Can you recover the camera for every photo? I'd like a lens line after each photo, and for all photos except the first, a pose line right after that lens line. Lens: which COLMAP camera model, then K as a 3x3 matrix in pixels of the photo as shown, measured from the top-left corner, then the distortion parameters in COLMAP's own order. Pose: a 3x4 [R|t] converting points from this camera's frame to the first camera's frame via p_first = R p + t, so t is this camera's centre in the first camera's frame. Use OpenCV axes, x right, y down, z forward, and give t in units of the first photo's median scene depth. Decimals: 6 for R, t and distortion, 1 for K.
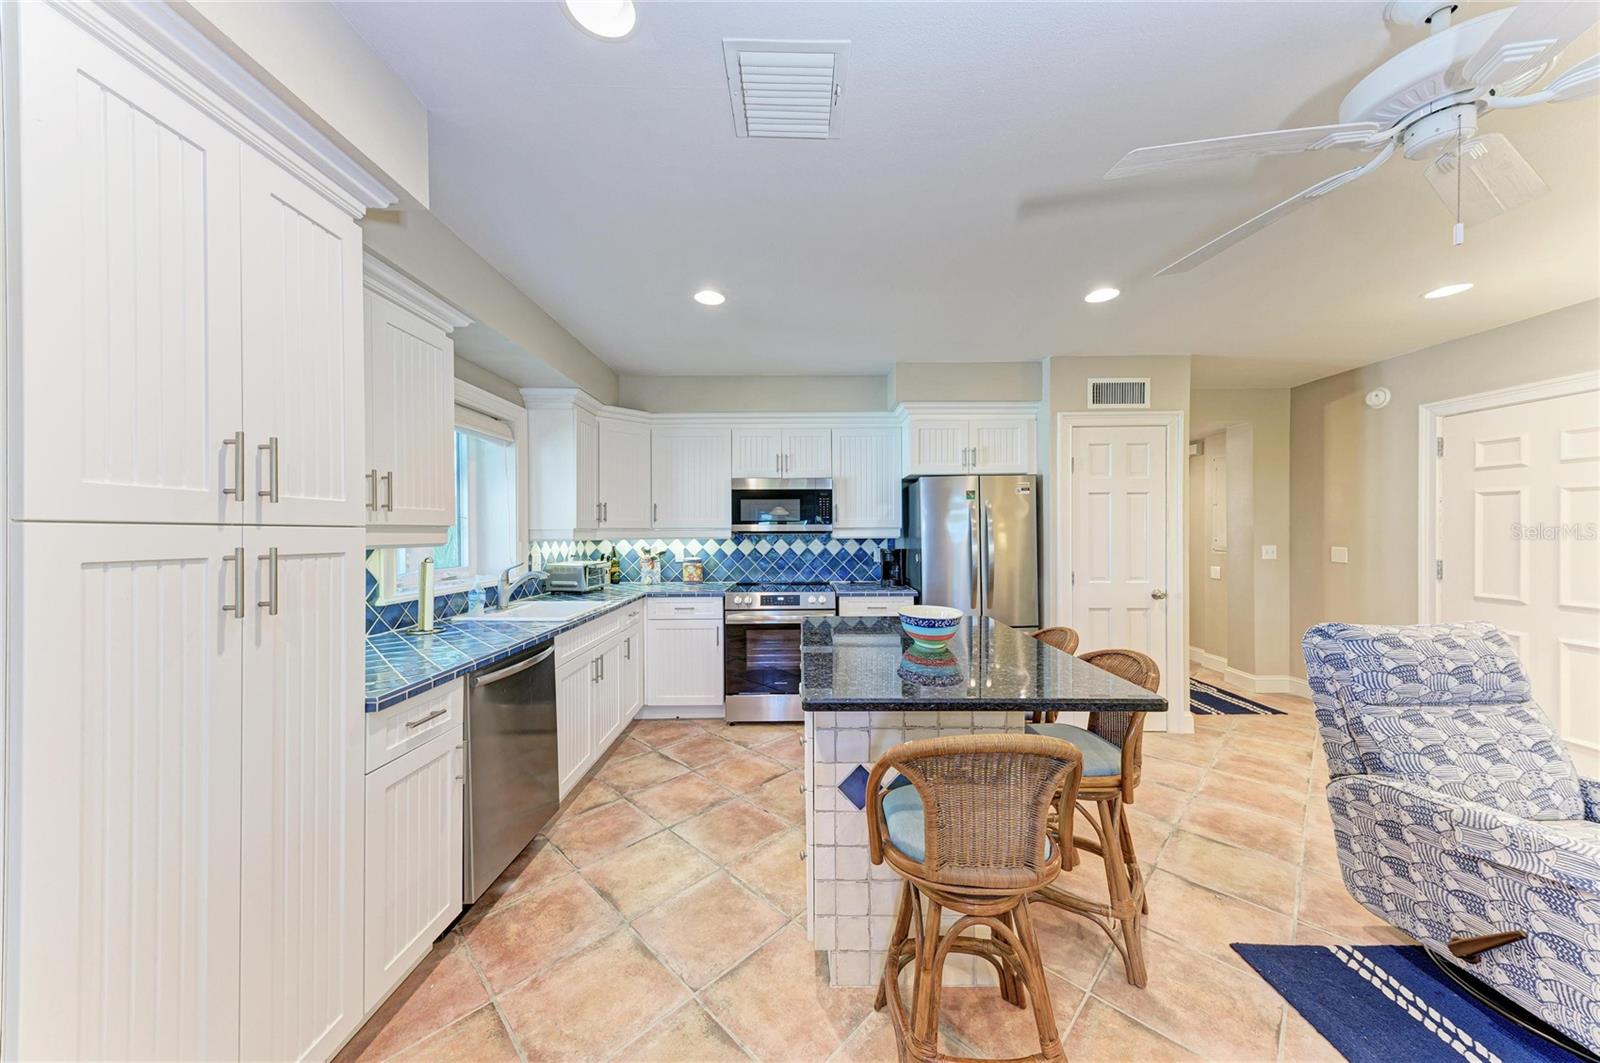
lens RADIAL K [[535.9, 0, 799.7], [0, 535.9, 534.5], [0, 0, 1]] dist [0.023090, -0.004059]
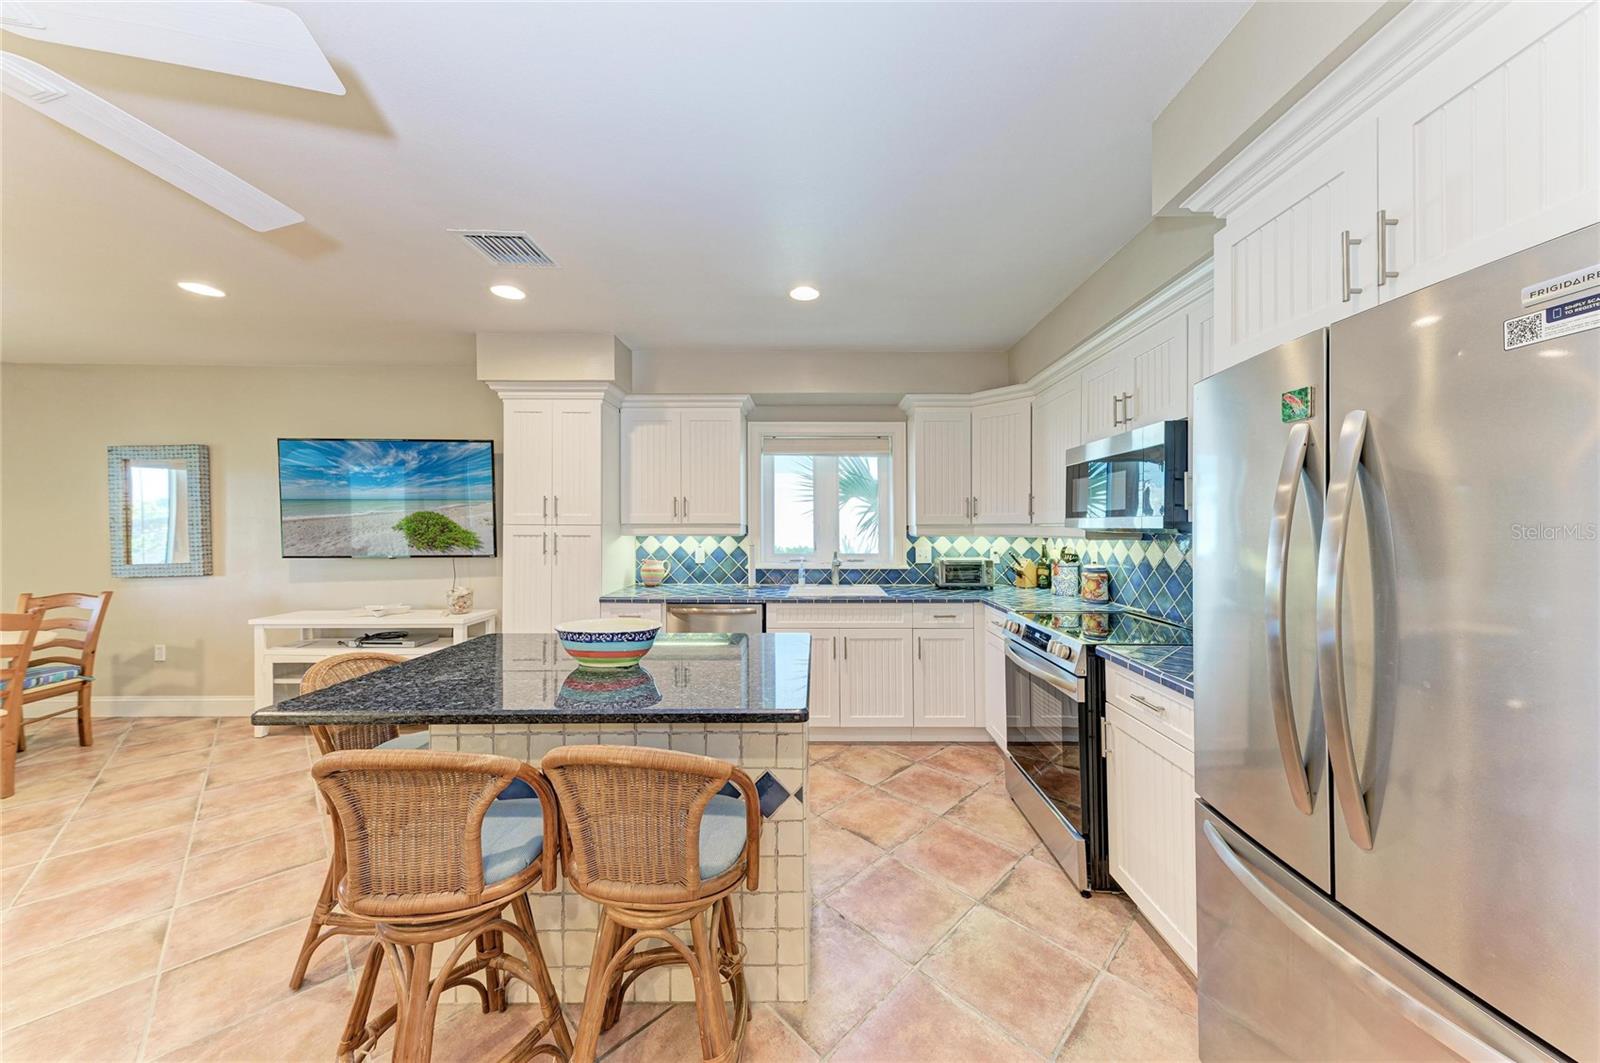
lens RADIAL K [[535.9, 0, 808.4], [0, 535.9, 529.3], [0, 0, 1]] dist [0.023090, -0.004059]
pose [[-0.011598, 0.009993, -0.999883, 0.618533], [-0.006285, 0.999930, 0.010067, -0.010755], [0.999913, 0.006401, -0.011534, 0.763288]]
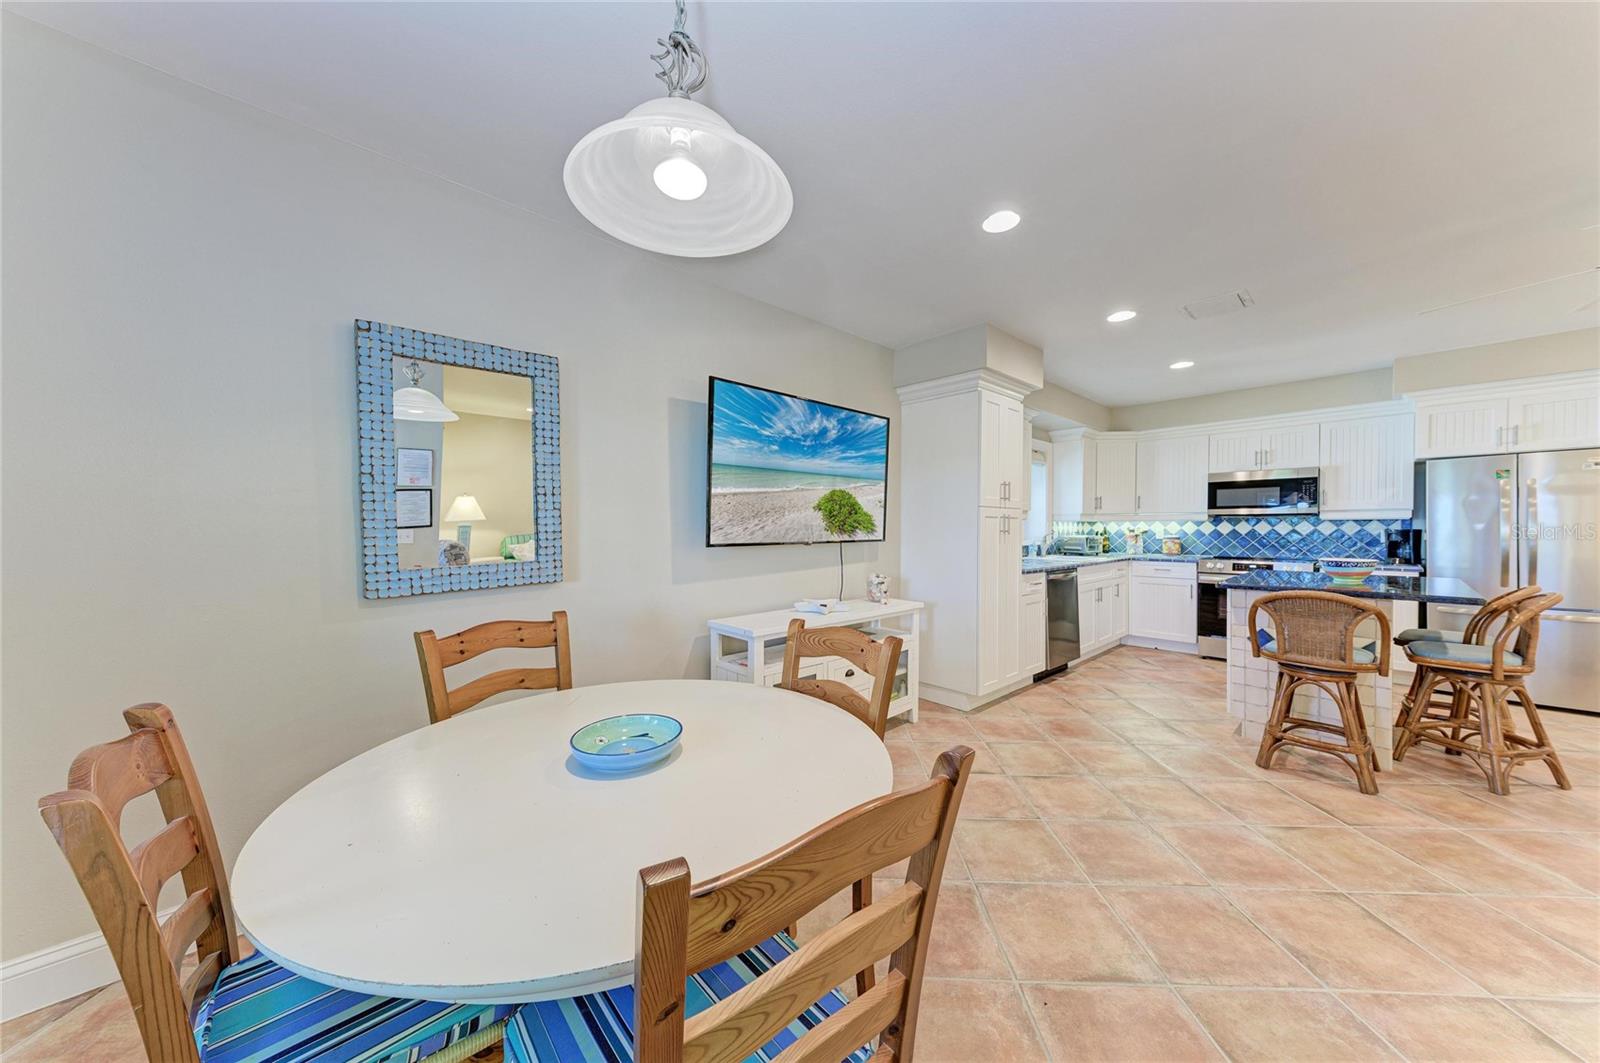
lens RADIAL K [[535.9, 0, 798.2], [0, 535.9, 535.4], [0, 0, 1]] dist [0.023090, -0.004059]
pose [[0.679580, 0.013318, -0.733480, 0.183283], [-0.005643, 0.999901, 0.012927, 0.036935], [0.733580, -0.004646, 0.679588, -0.692228]]
